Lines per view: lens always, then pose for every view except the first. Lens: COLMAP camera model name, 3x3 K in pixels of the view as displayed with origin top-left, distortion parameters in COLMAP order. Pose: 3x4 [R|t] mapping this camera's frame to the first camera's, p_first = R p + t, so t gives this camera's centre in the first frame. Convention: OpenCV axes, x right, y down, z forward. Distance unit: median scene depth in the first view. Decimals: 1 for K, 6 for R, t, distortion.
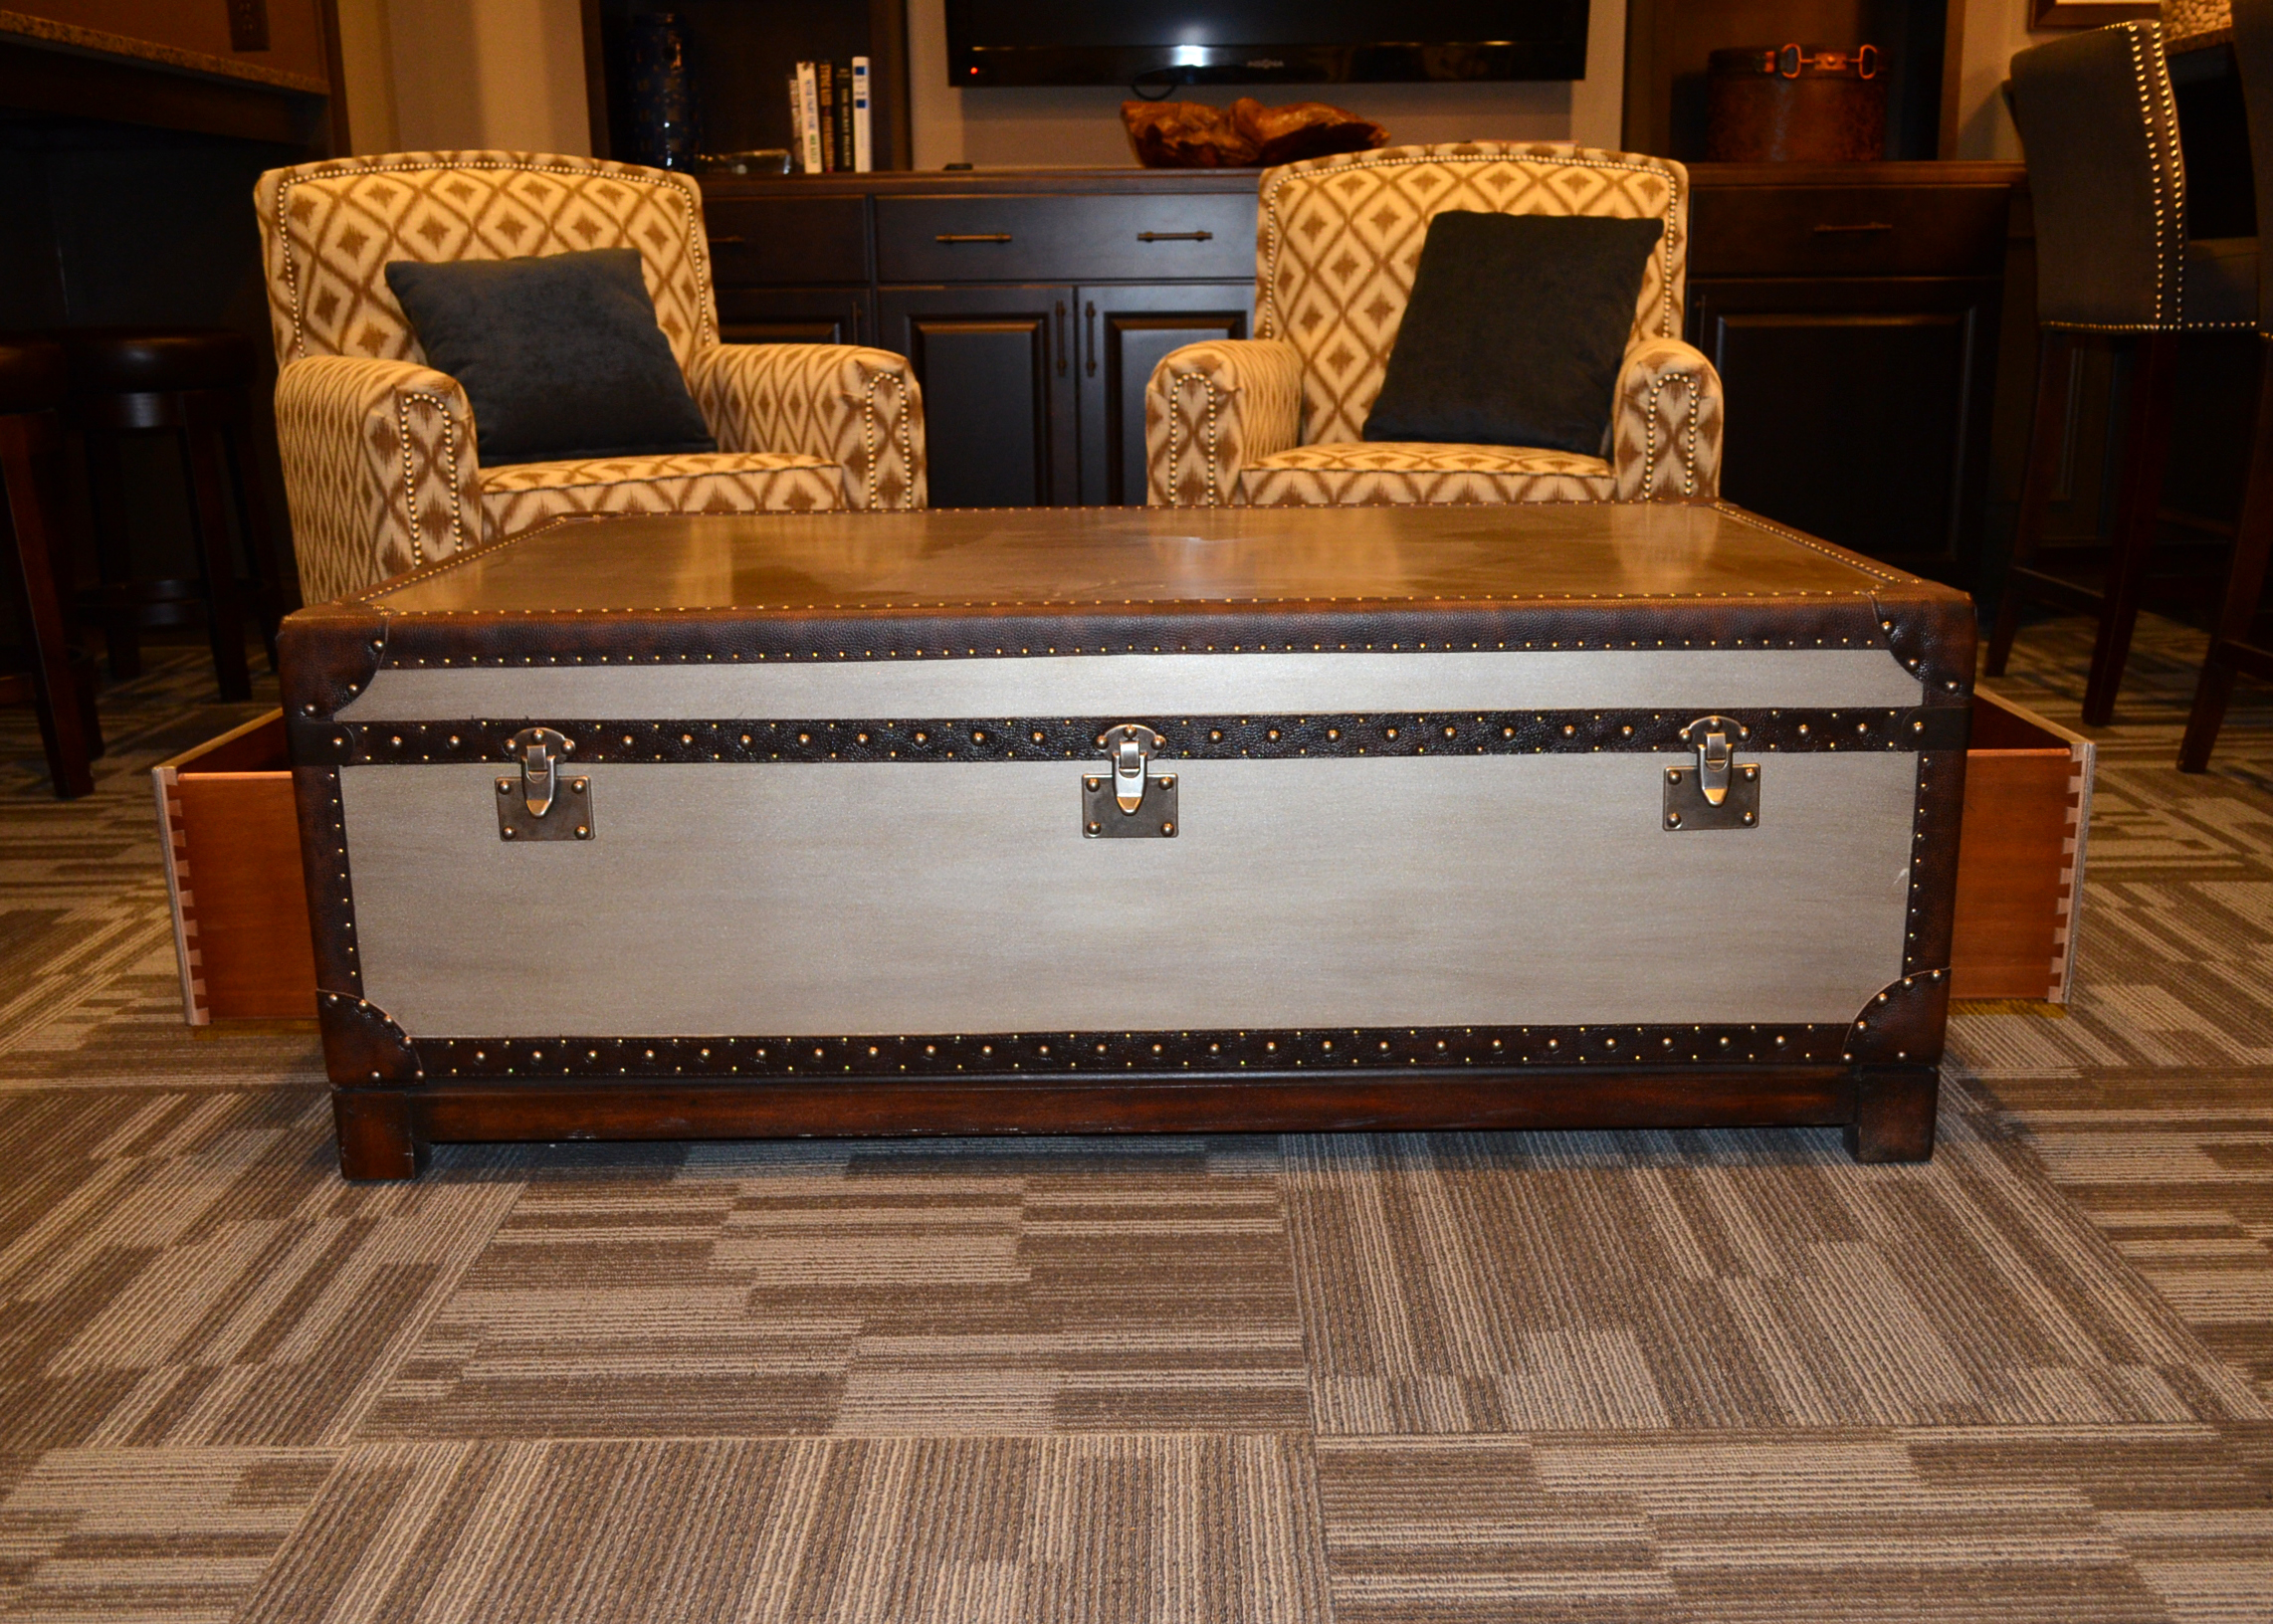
lens RADIAL K [[2128.2, 0, 1198.9], [0, 2128.2, 810.7], [0, 0, 1]] dist [-0.015959, -0.007670]
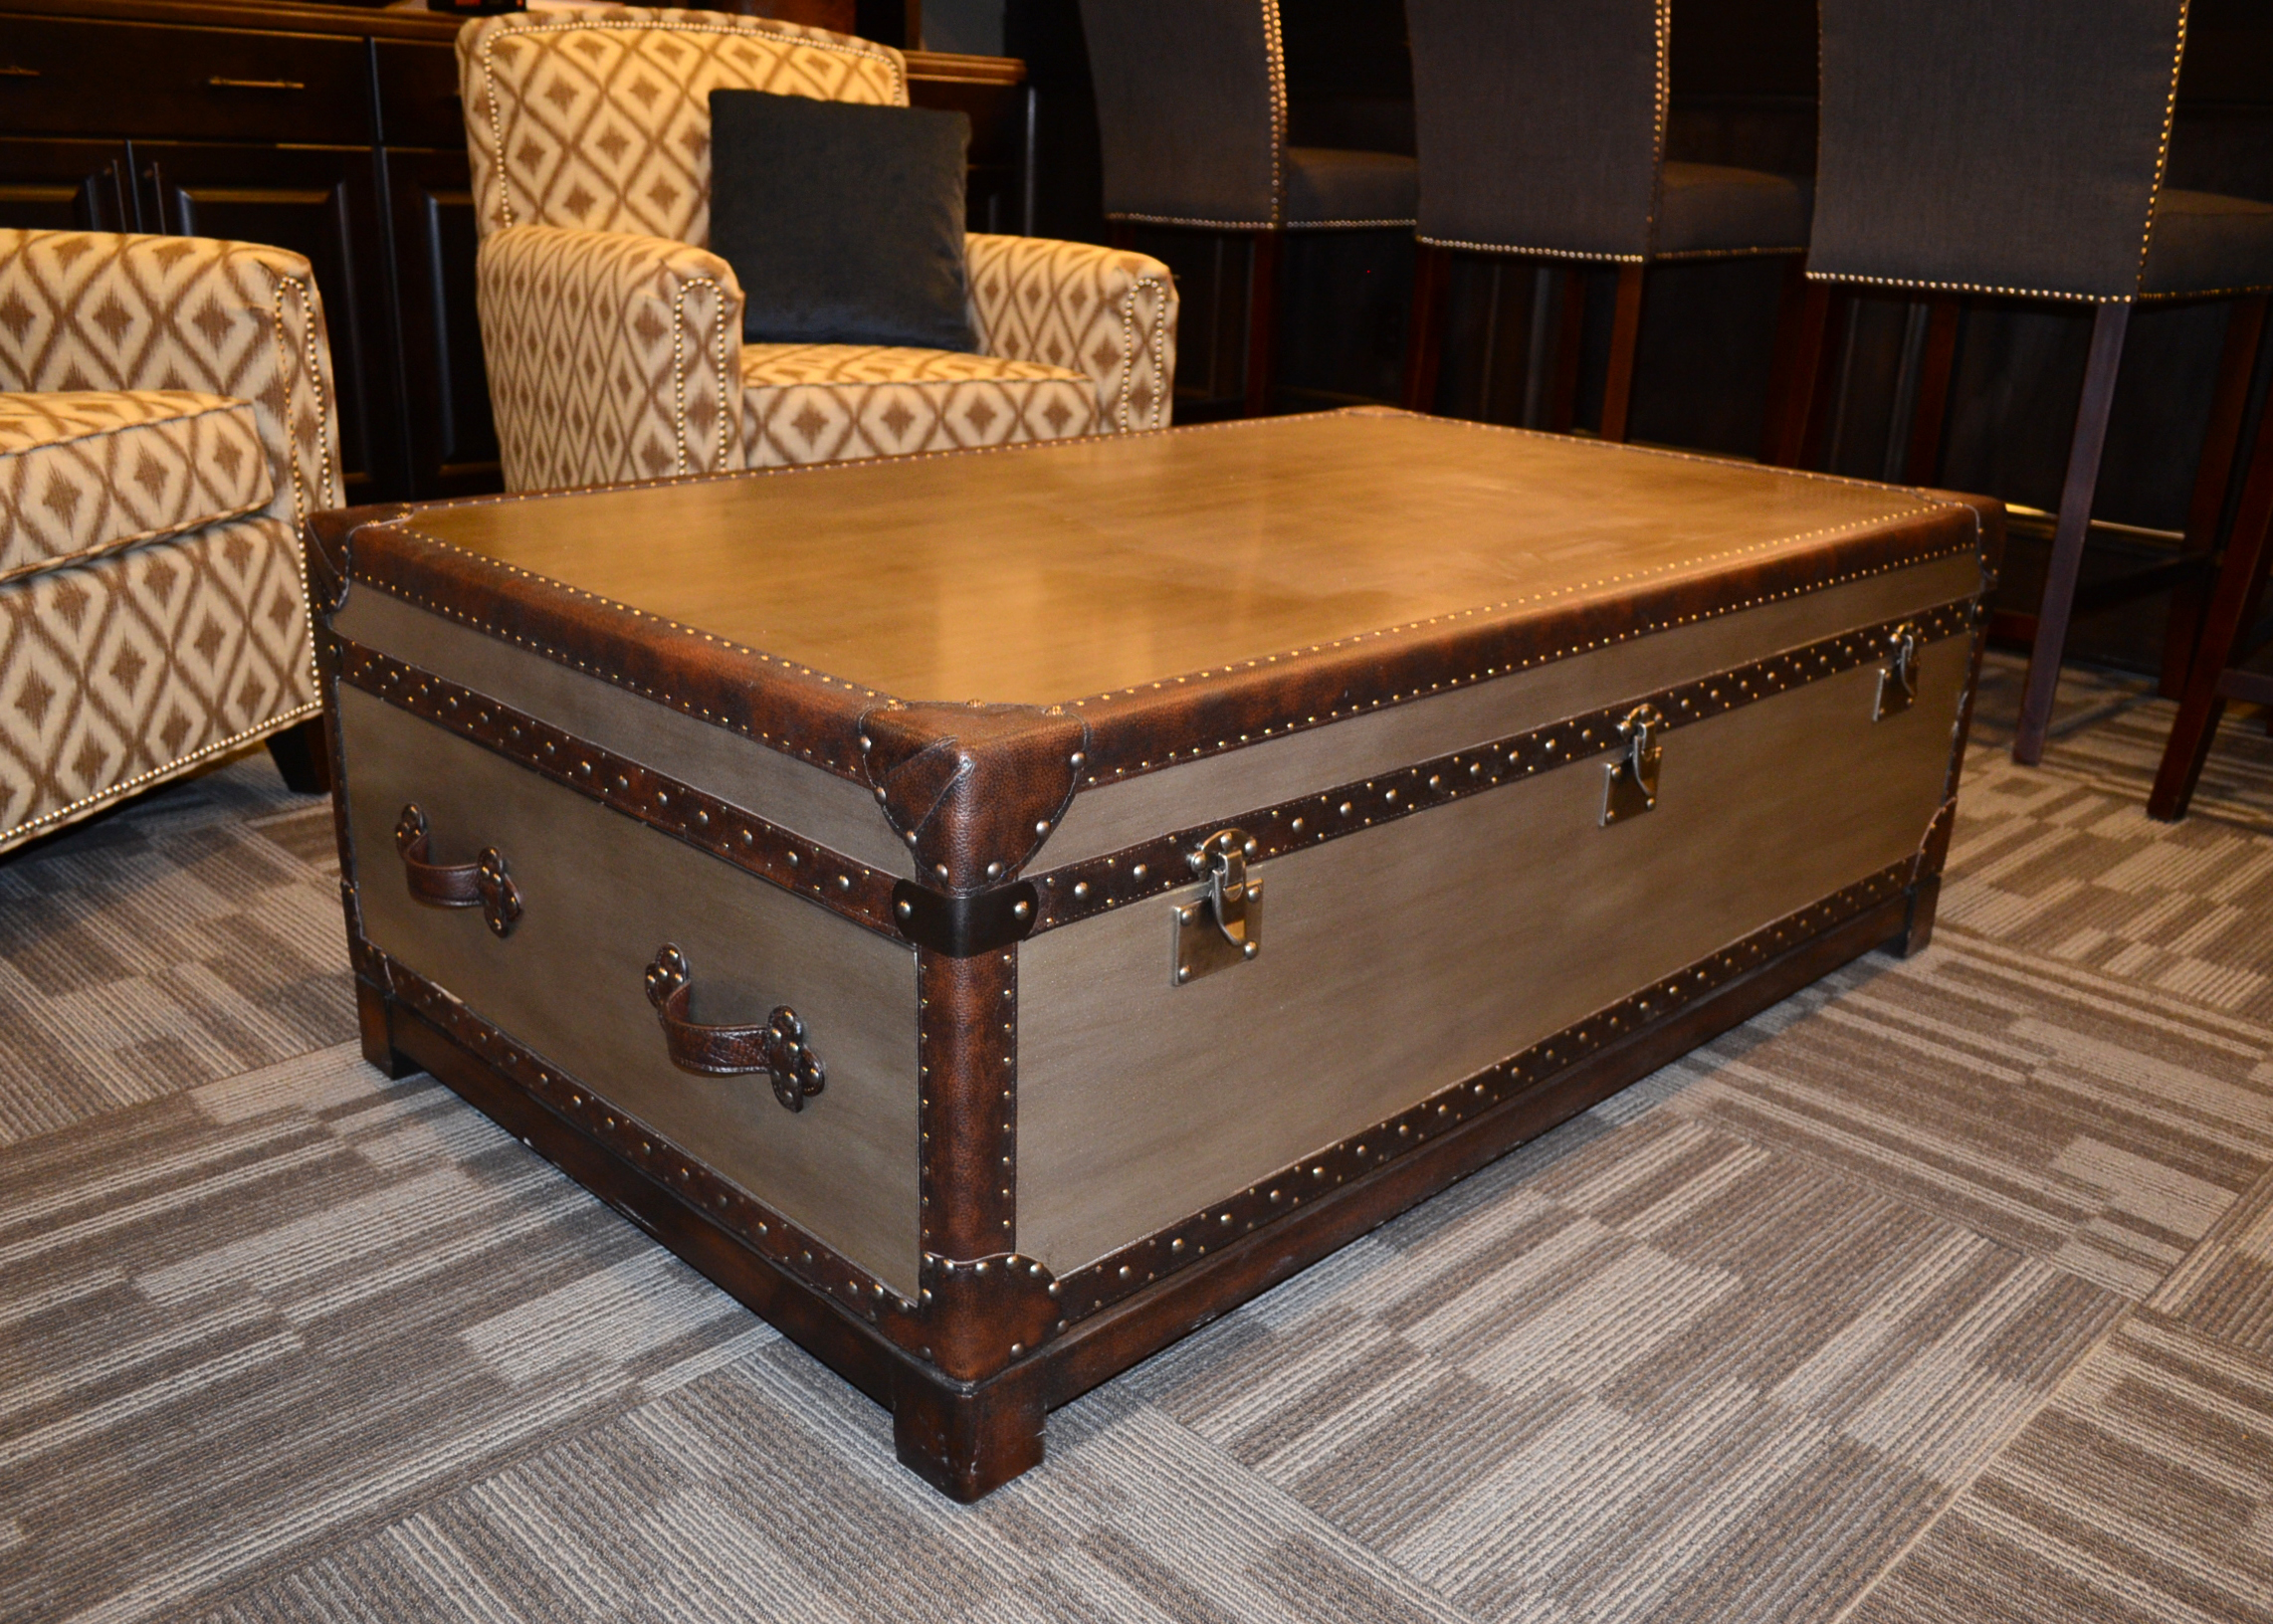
lens RADIAL K [[1921.3, 0, 1180.7], [0, 1921.3, 819.1], [0, 0, 1]] dist [-0.006792, 0.002456]
pose [[0.702788, -0.196273, 0.683788, -0.771328], [0.124268, 0.980279, 0.153656, -0.146577], [-0.700462, -0.023015, 0.713318, 0.511064]]
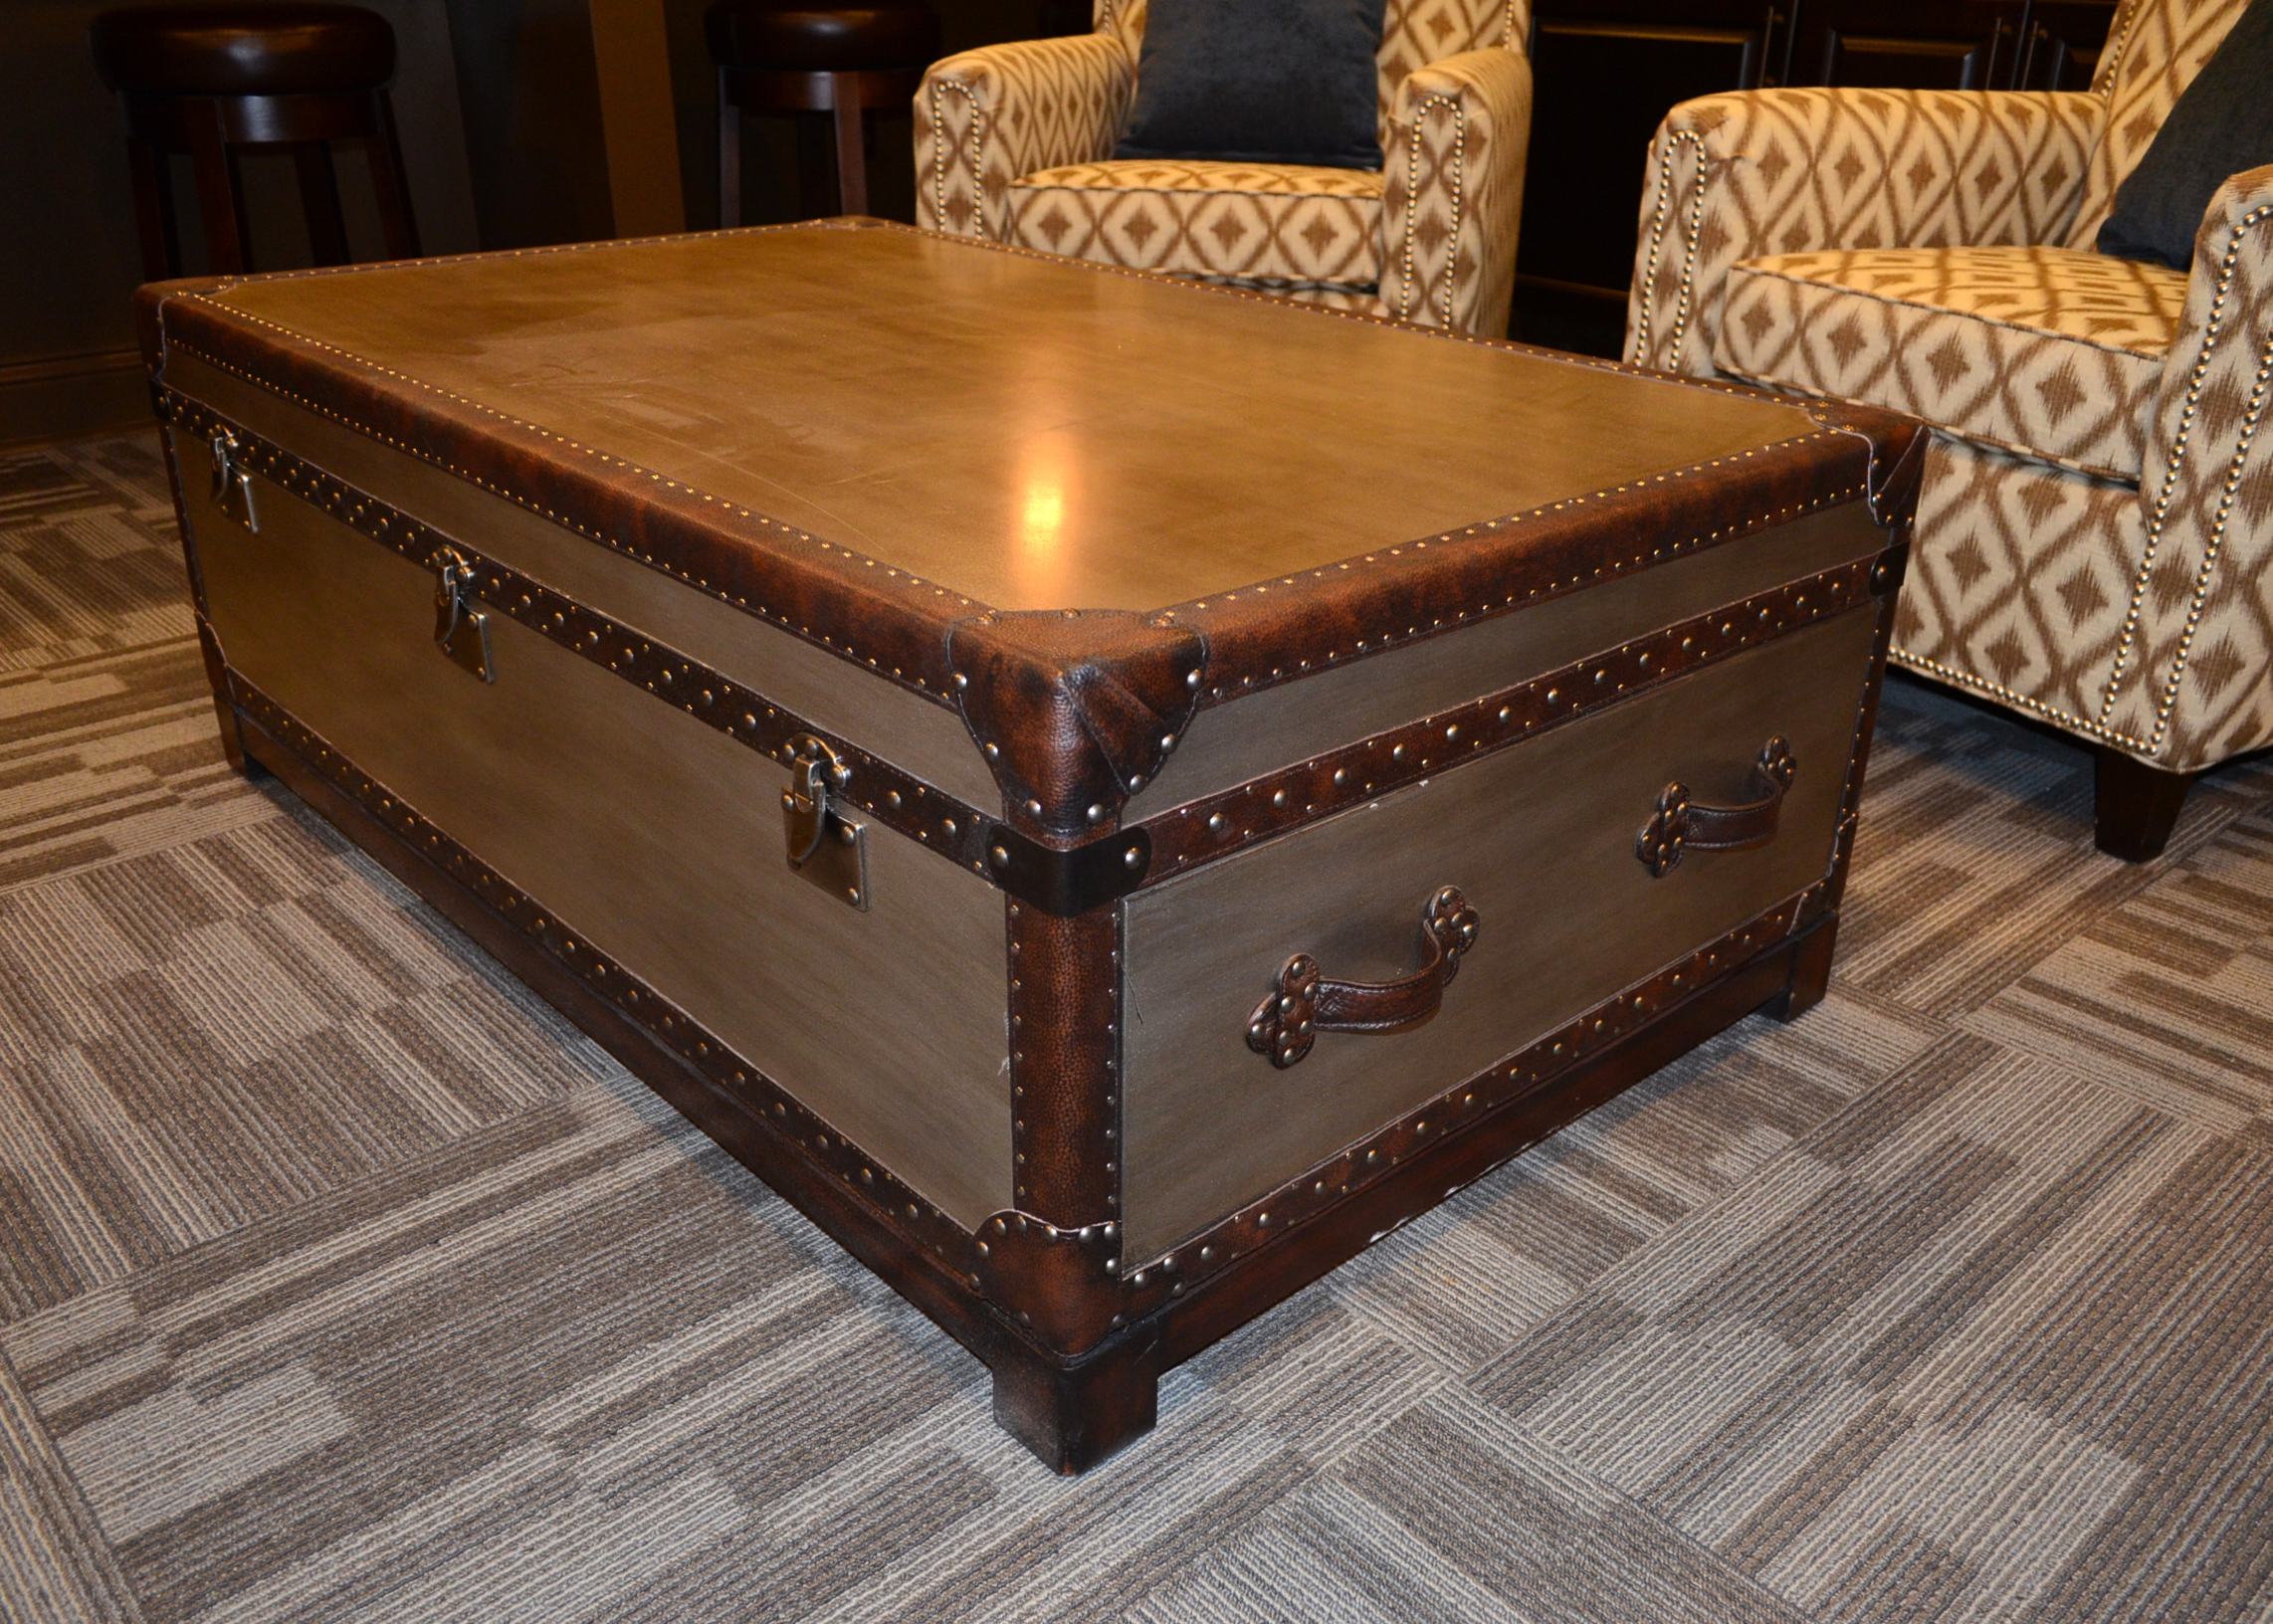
lens RADIAL K [[1921.3, 0, 1180.7], [0, 1921.3, 819.1], [0, 0, 1]] dist [-0.006792, 0.002456]
pose [[0.673386, 0.330868, -0.661119, 0.722336], [-0.202461, 0.942606, 0.265526, -0.203397], [0.711028, -0.044950, 0.701725, 0.635568]]
